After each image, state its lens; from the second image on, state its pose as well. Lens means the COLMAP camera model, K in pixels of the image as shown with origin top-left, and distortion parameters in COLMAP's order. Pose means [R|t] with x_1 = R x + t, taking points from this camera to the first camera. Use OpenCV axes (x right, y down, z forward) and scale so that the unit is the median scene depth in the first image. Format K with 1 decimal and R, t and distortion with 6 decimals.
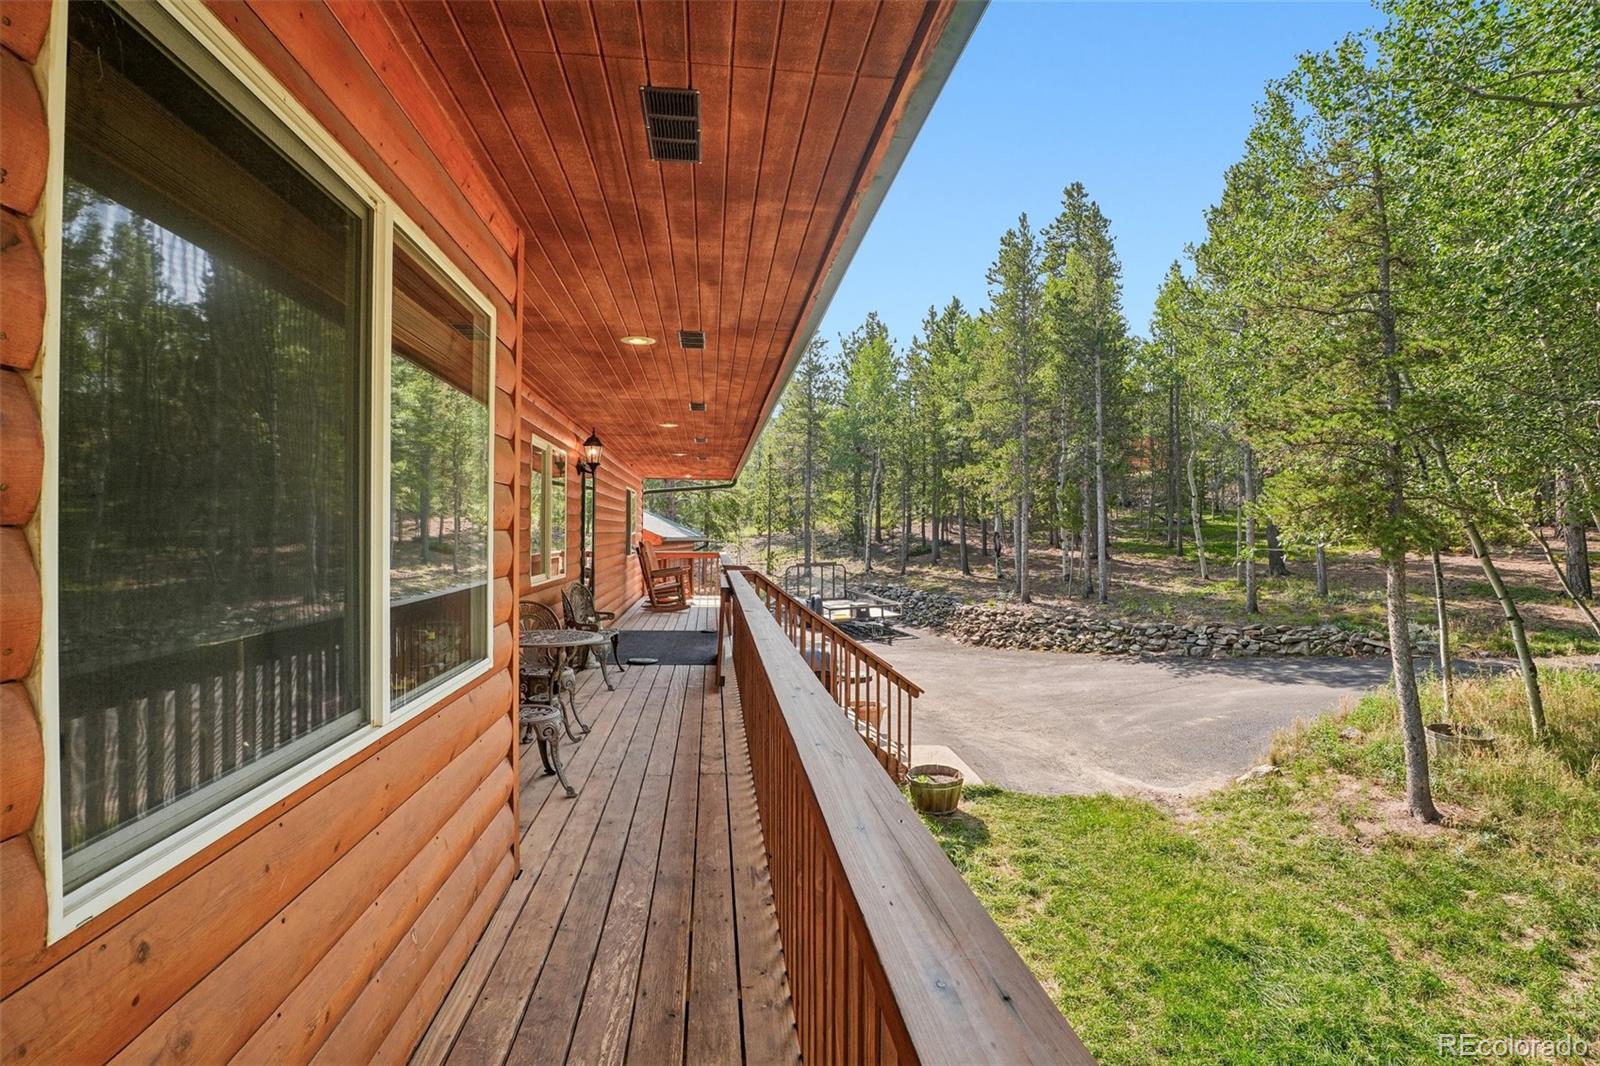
lens RADIAL K [[781.5, 0, 809.3], [0, 781.5, 532.9], [0, 0, 1]] dist [-0.033824, 0.001913]
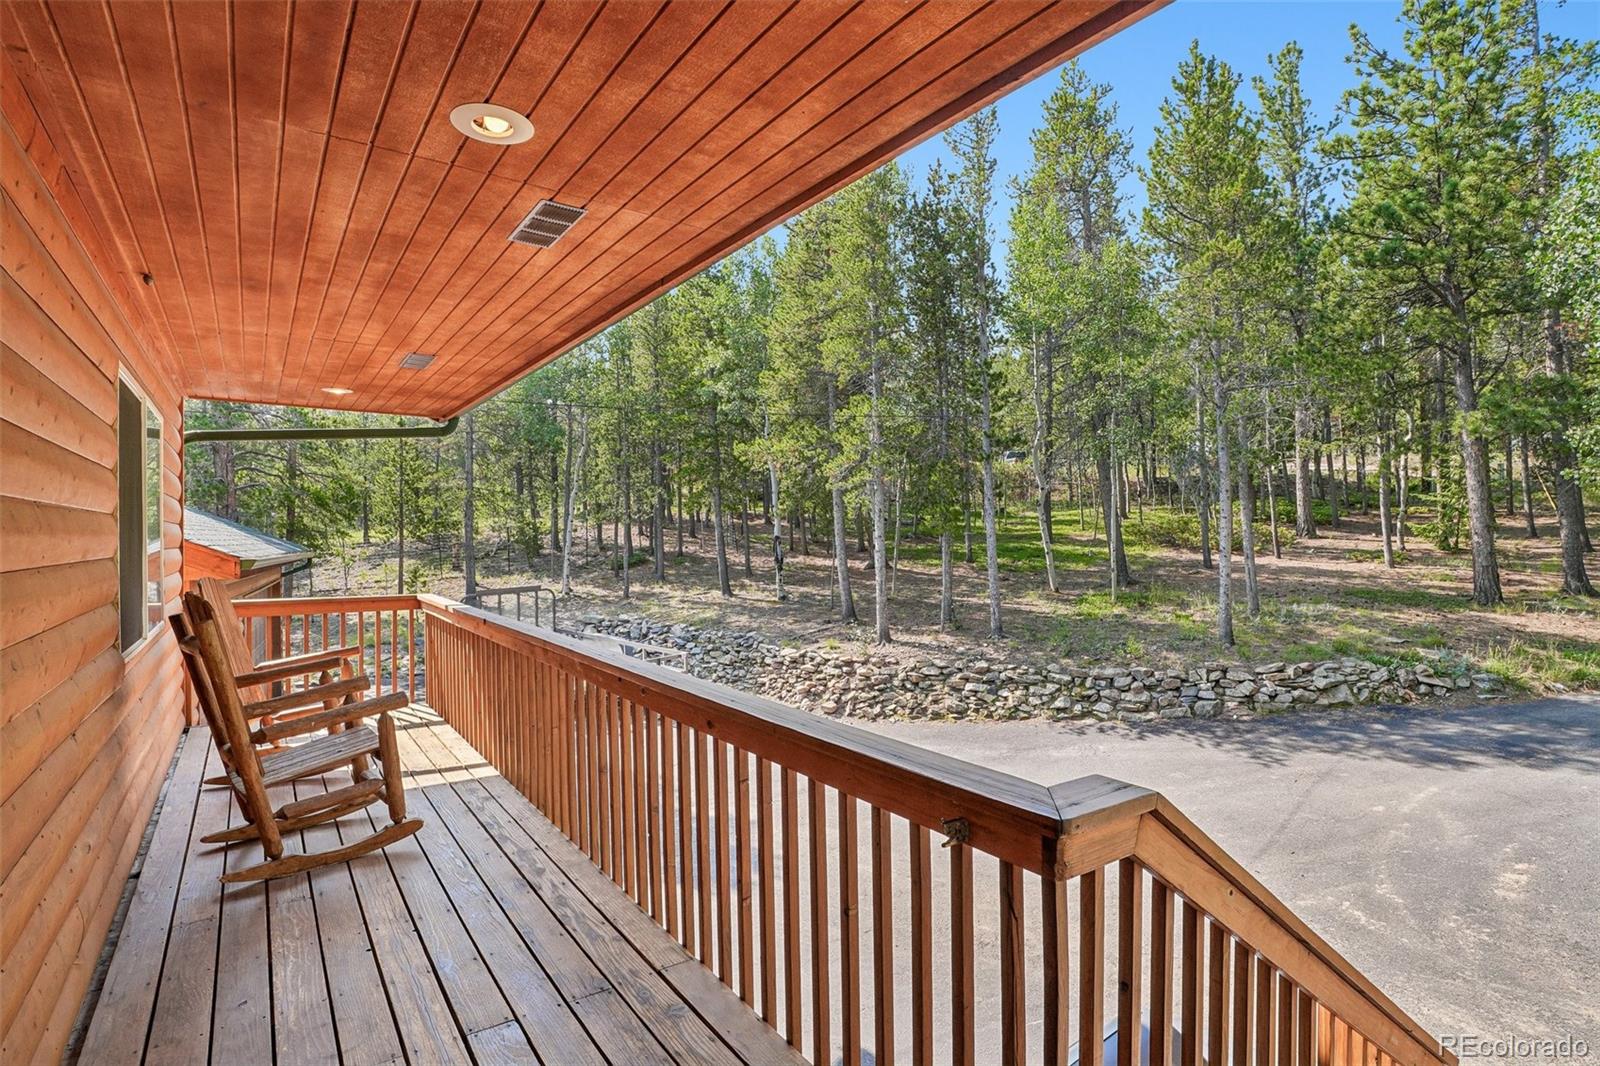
lens RADIAL K [[781.5, 0, 806.6], [0, 781.5, 534.6], [0, 0, 1]] dist [-0.033824, 0.001913]
pose [[0.876737, -0.008876, 0.480889, -0.115848], [0.009130, 0.999957, 0.001813, -0.004675], [-0.480884, 0.002801, 0.876780, 0.495483]]
